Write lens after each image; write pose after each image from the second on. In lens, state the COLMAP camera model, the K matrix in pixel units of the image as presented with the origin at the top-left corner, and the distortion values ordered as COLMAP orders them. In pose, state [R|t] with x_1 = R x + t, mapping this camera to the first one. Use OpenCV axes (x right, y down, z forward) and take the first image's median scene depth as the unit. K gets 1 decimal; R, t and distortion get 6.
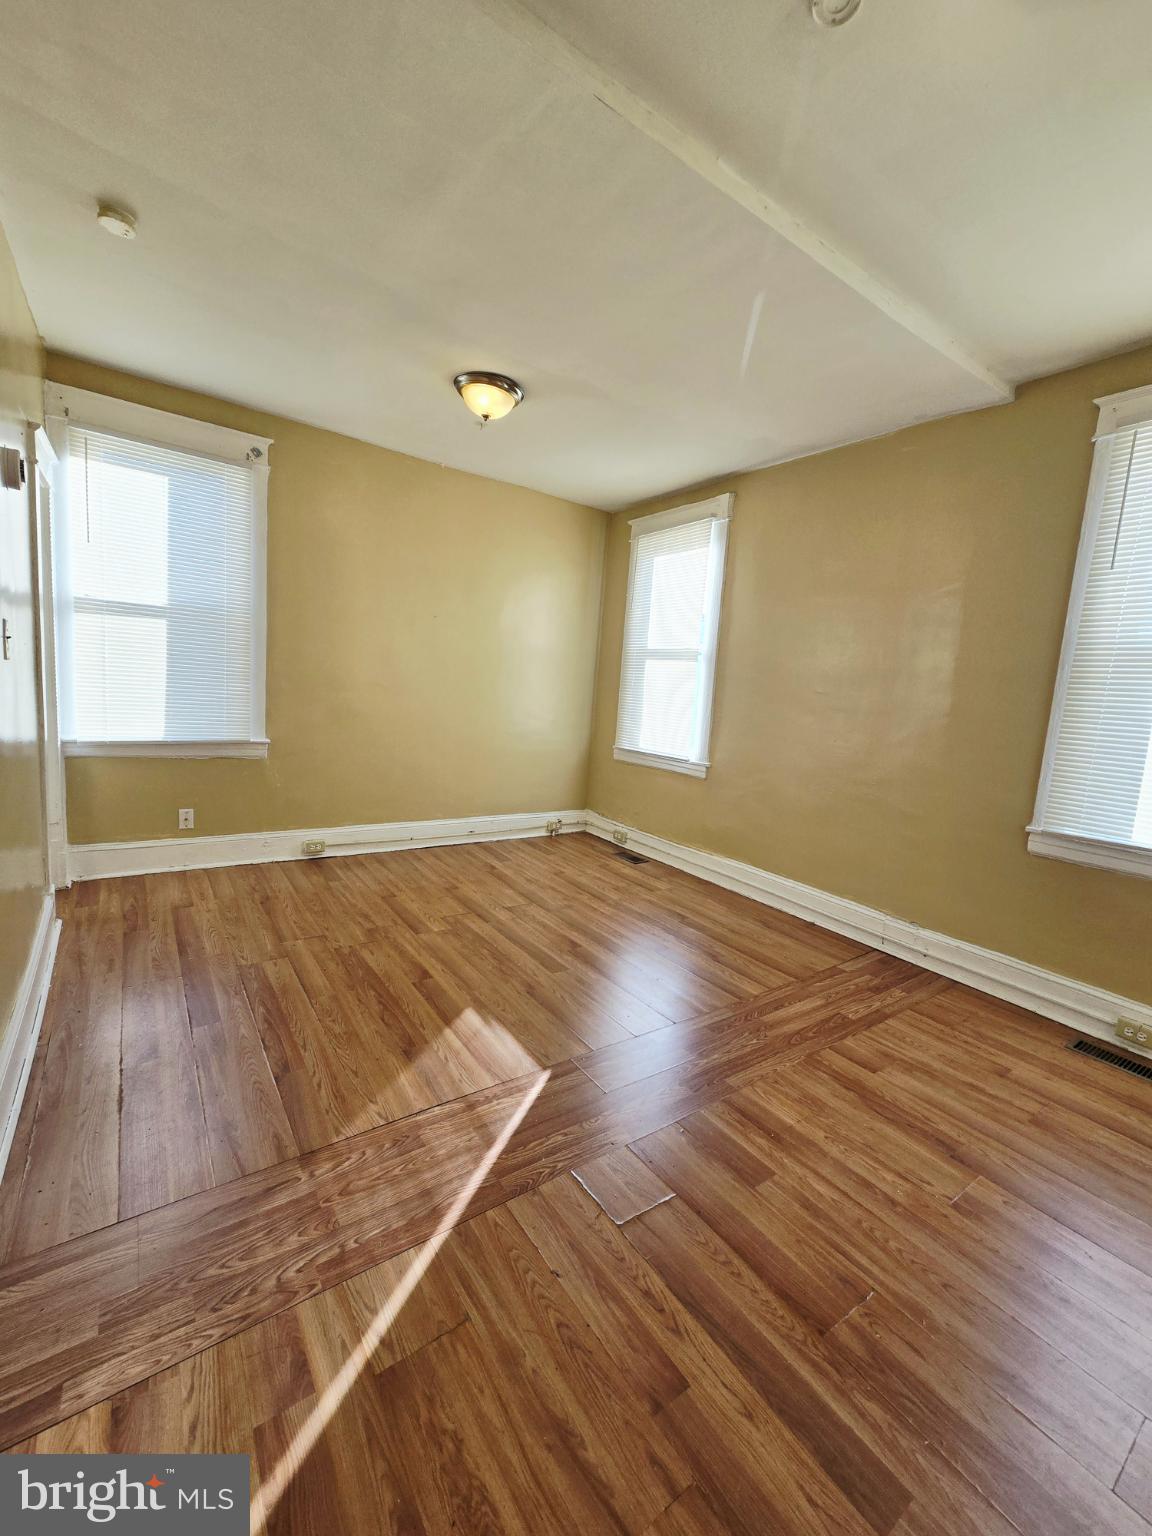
lens RADIAL K [[627.2, 0, 578.5], [0, 627.2, 759.9], [0, 0, 1]] dist [-0.002208, -0.000231]
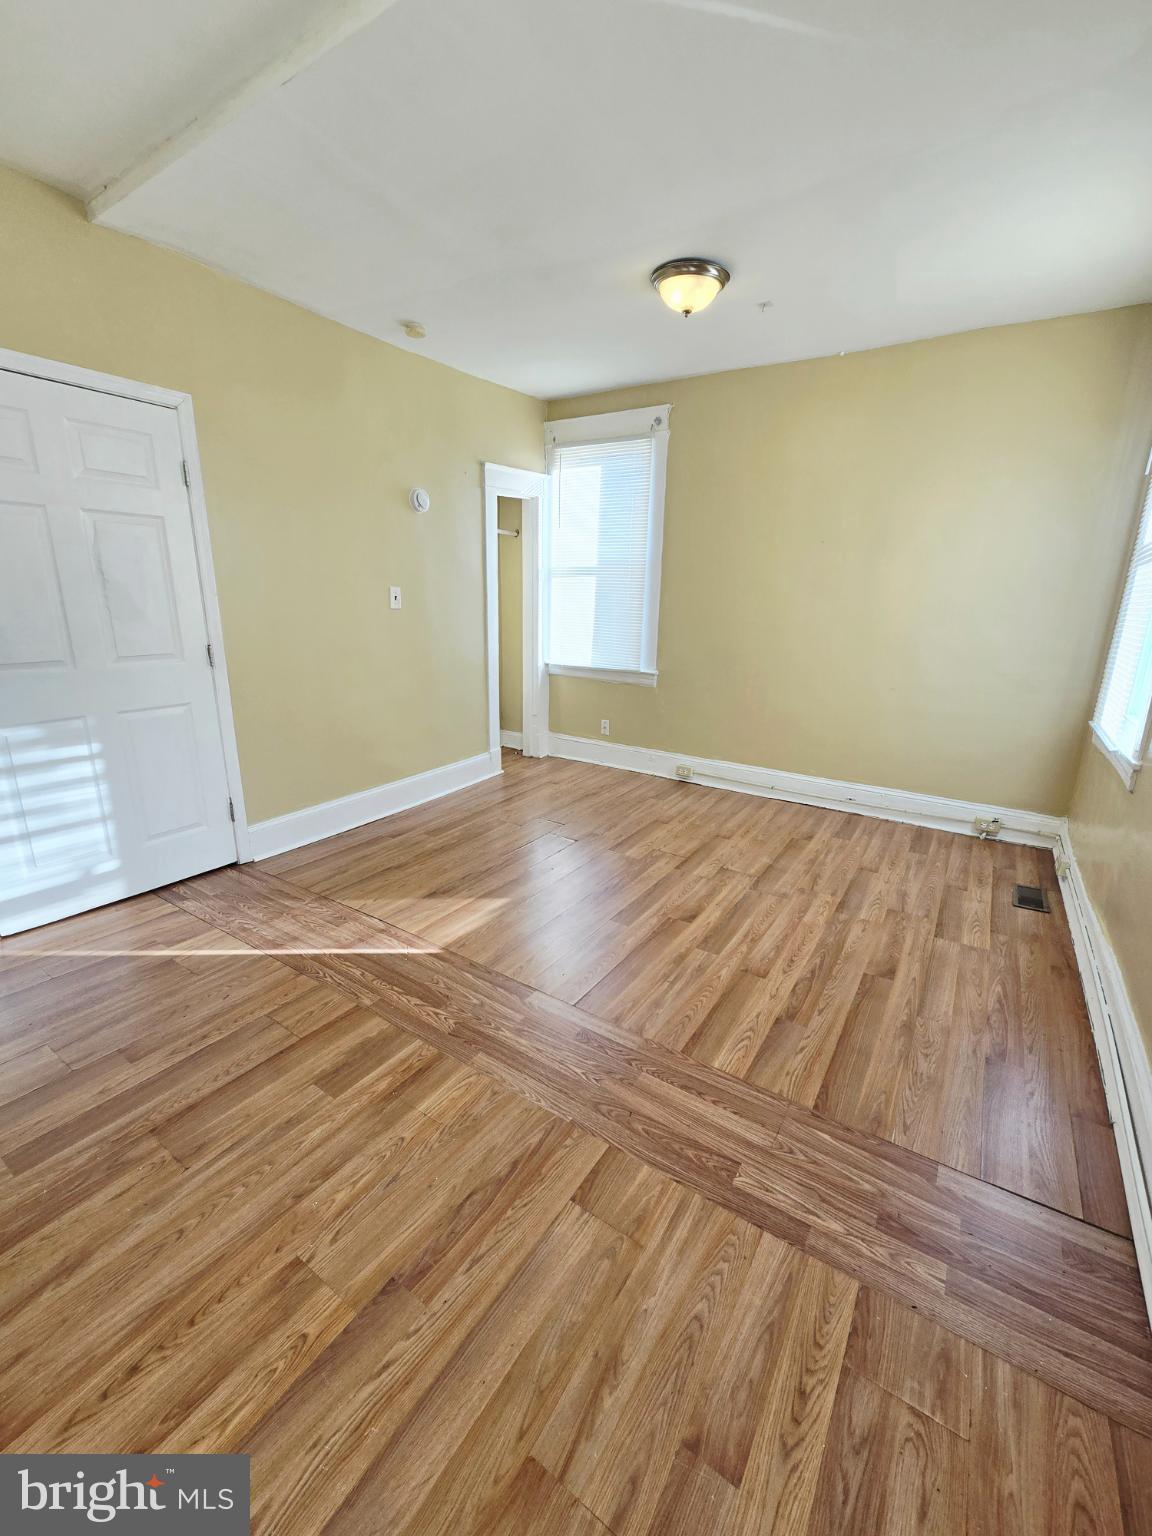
lens RADIAL K [[627.2, 0, 578.5], [0, 627.2, 759.9], [0, 0, 1]] dist [-0.002208, -0.000231]
pose [[0.367321, 0.174344, -0.913608, 0.747673], [-0.109223, 0.983564, 0.143780, -0.030338], [0.923659, 0.046973, 0.380326, 0.561332]]
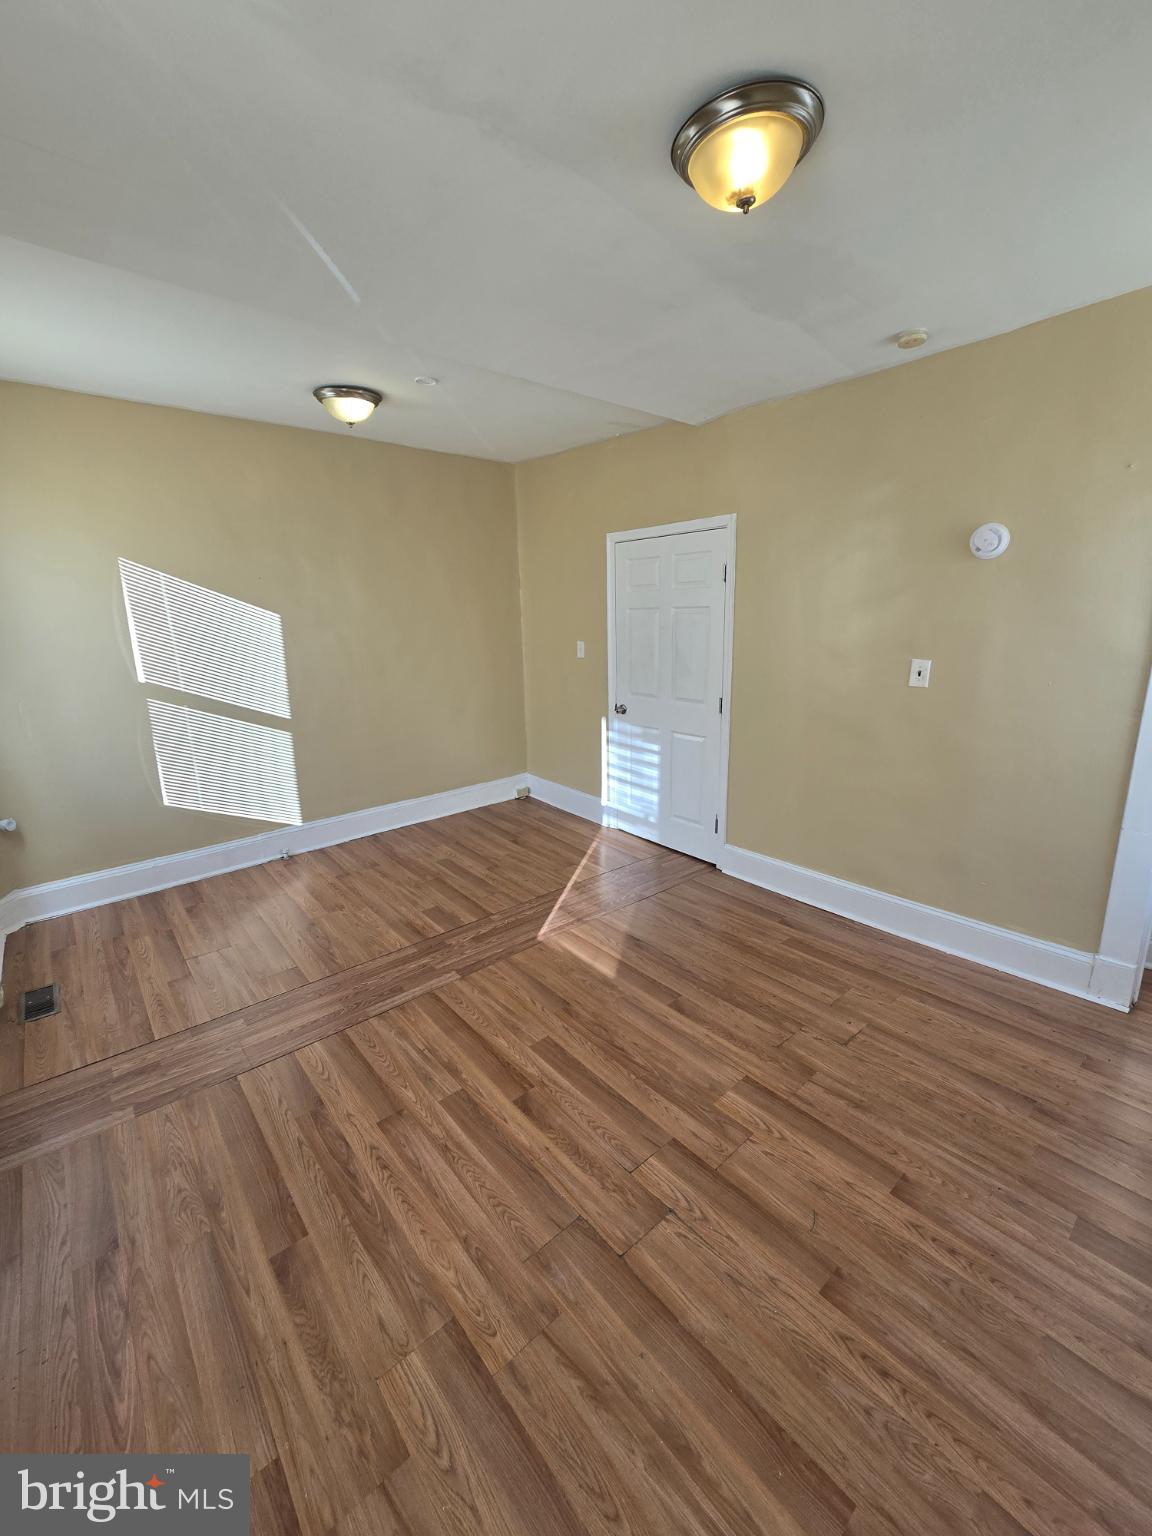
lens RADIAL K [[627.2, 0, 578.5], [0, 627.2, 759.9], [0, 0, 1]] dist [-0.002208, -0.000231]
pose [[-0.994110, -0.030752, -0.103924, 0.018636], [-0.064982, 0.936548, 0.344465, -0.313070], [0.086737, 0.349189, -0.933029, 1.629393]]
